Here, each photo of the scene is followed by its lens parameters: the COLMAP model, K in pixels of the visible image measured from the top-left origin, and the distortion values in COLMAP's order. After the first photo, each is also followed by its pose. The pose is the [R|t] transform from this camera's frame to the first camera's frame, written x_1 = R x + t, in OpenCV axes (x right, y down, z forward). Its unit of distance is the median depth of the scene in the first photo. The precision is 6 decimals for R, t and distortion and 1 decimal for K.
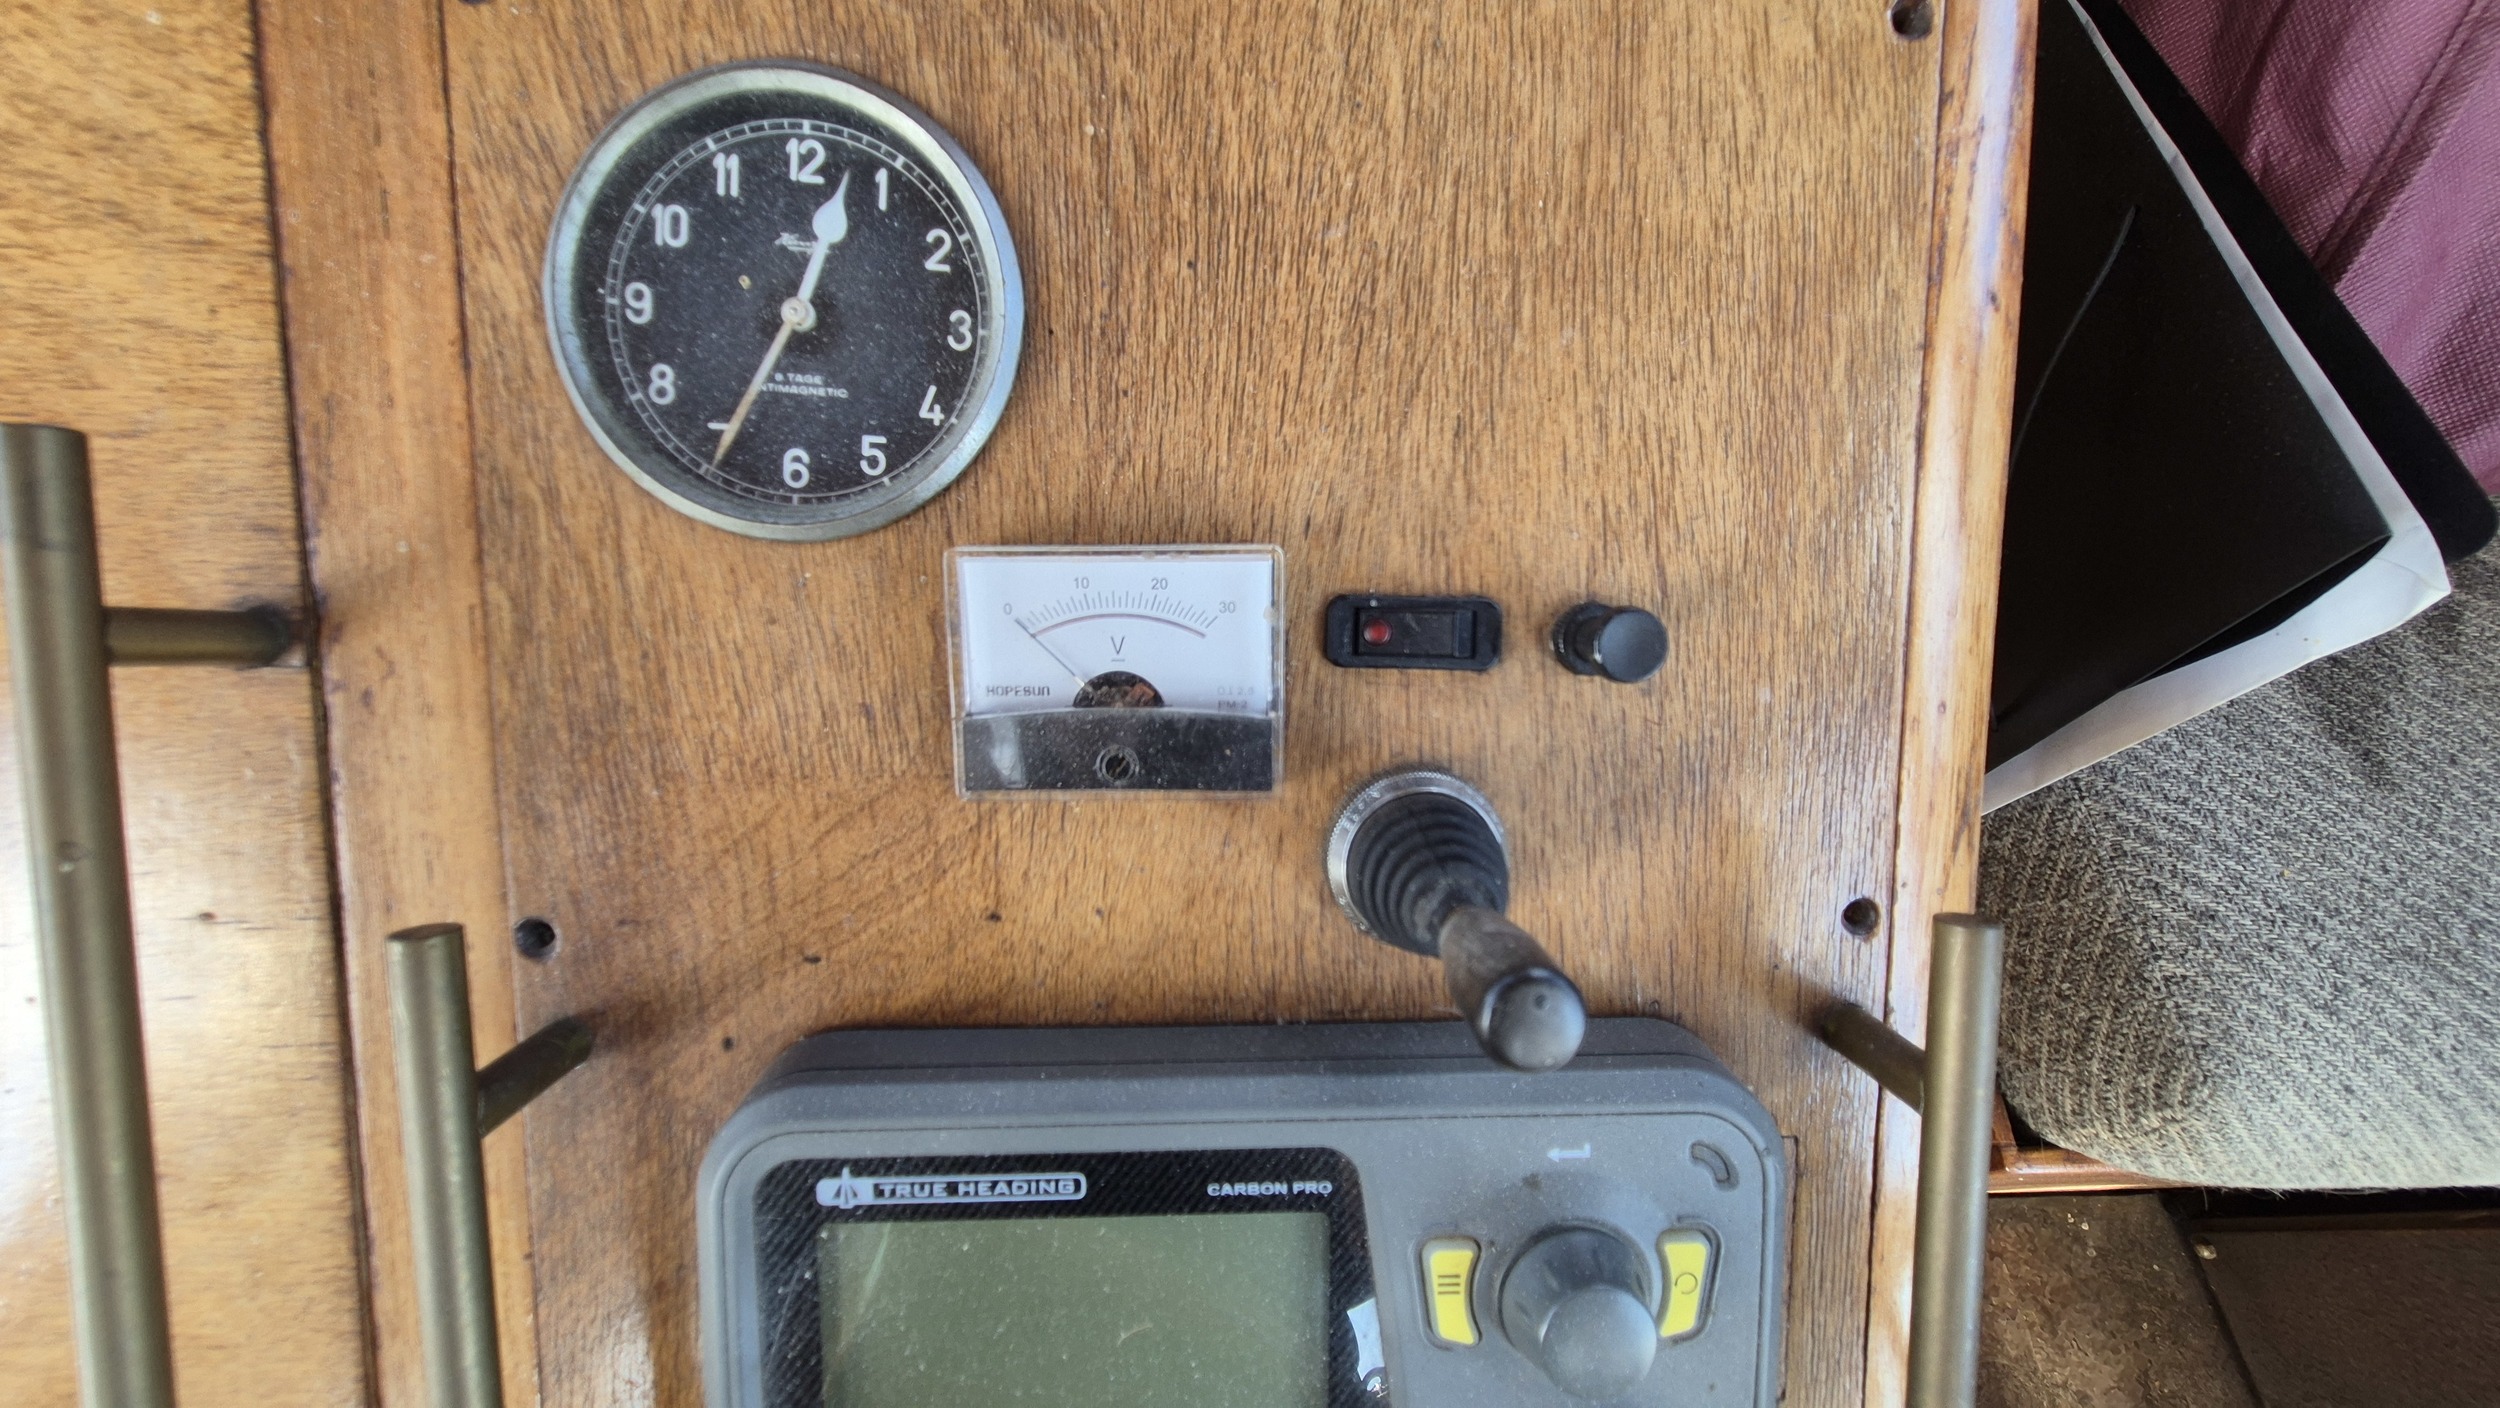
lens RADIAL K [[1024.7, 0, 1246.3], [0, 1024.7, 701.2], [0, 0, 1]] dist [0.002264, -0.000615]
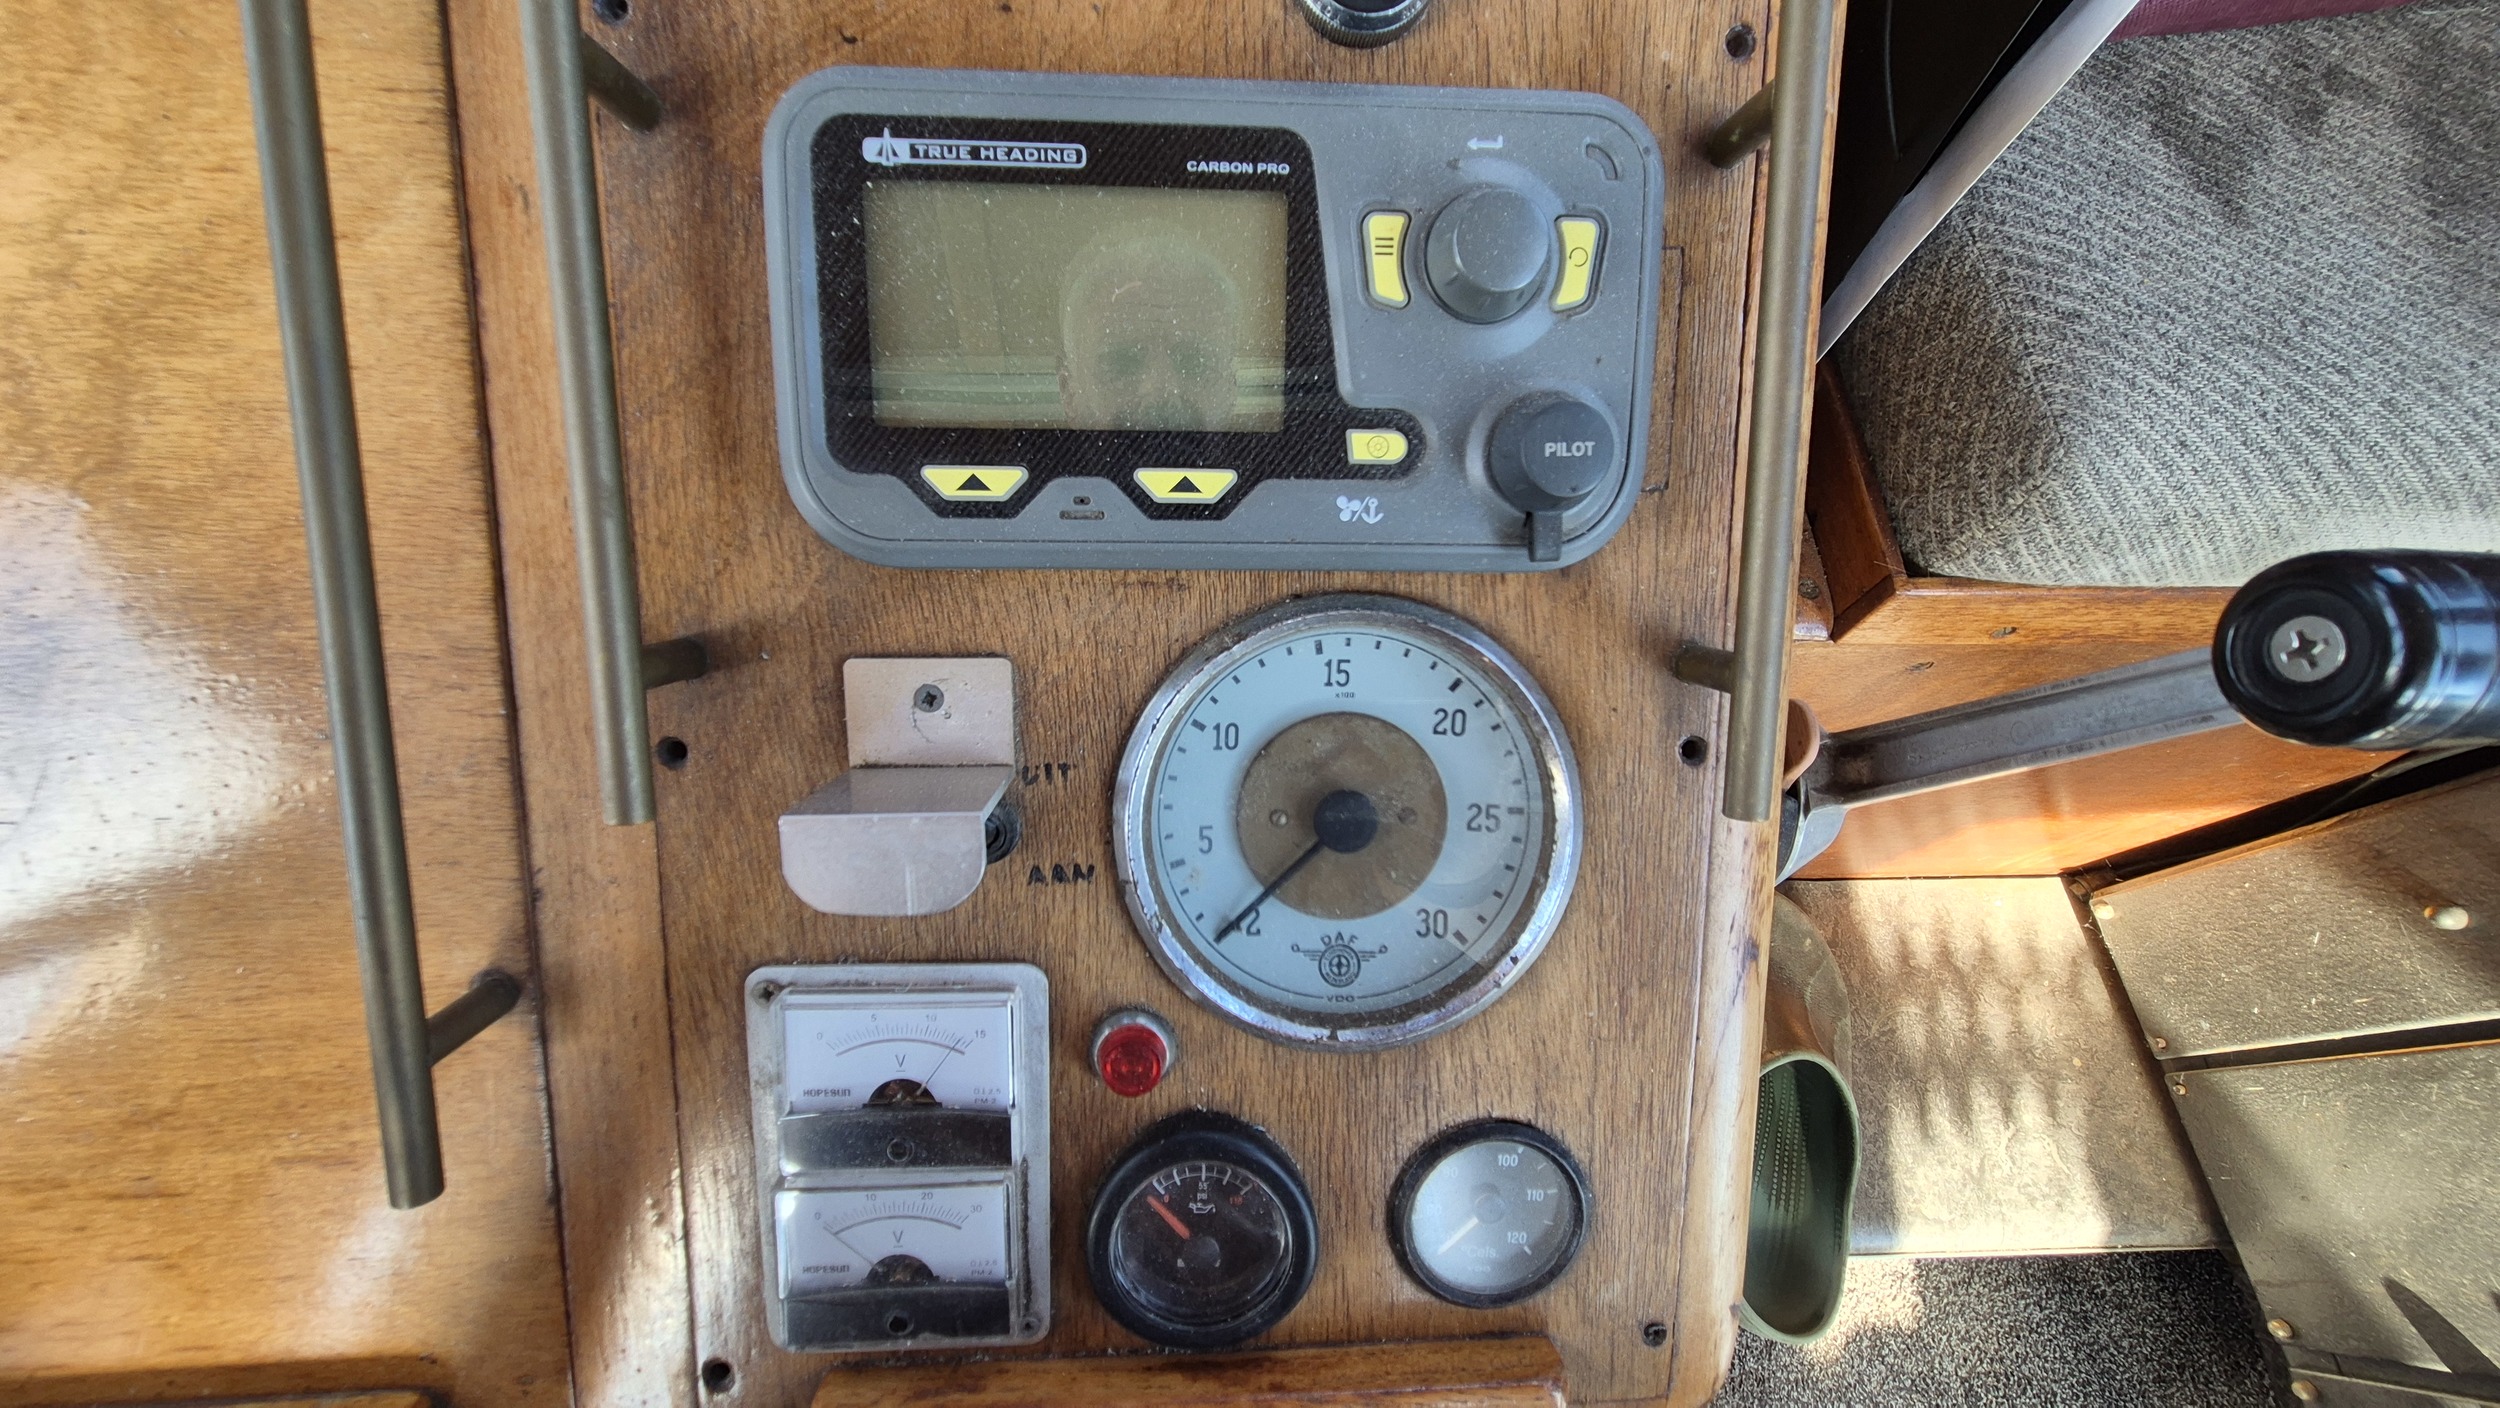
lens RADIAL K [[1024.7, 0, 1247.4], [0, 1024.7, 706.4], [0, 0, 1]] dist [0.002264, -0.000615]
pose [[0.999844, 0.003709, 0.017286, 0.013430], [-0.004669, 0.998430, 0.055815, 0.927709], [-0.017051, -0.055887, 0.998291, -0.217387]]
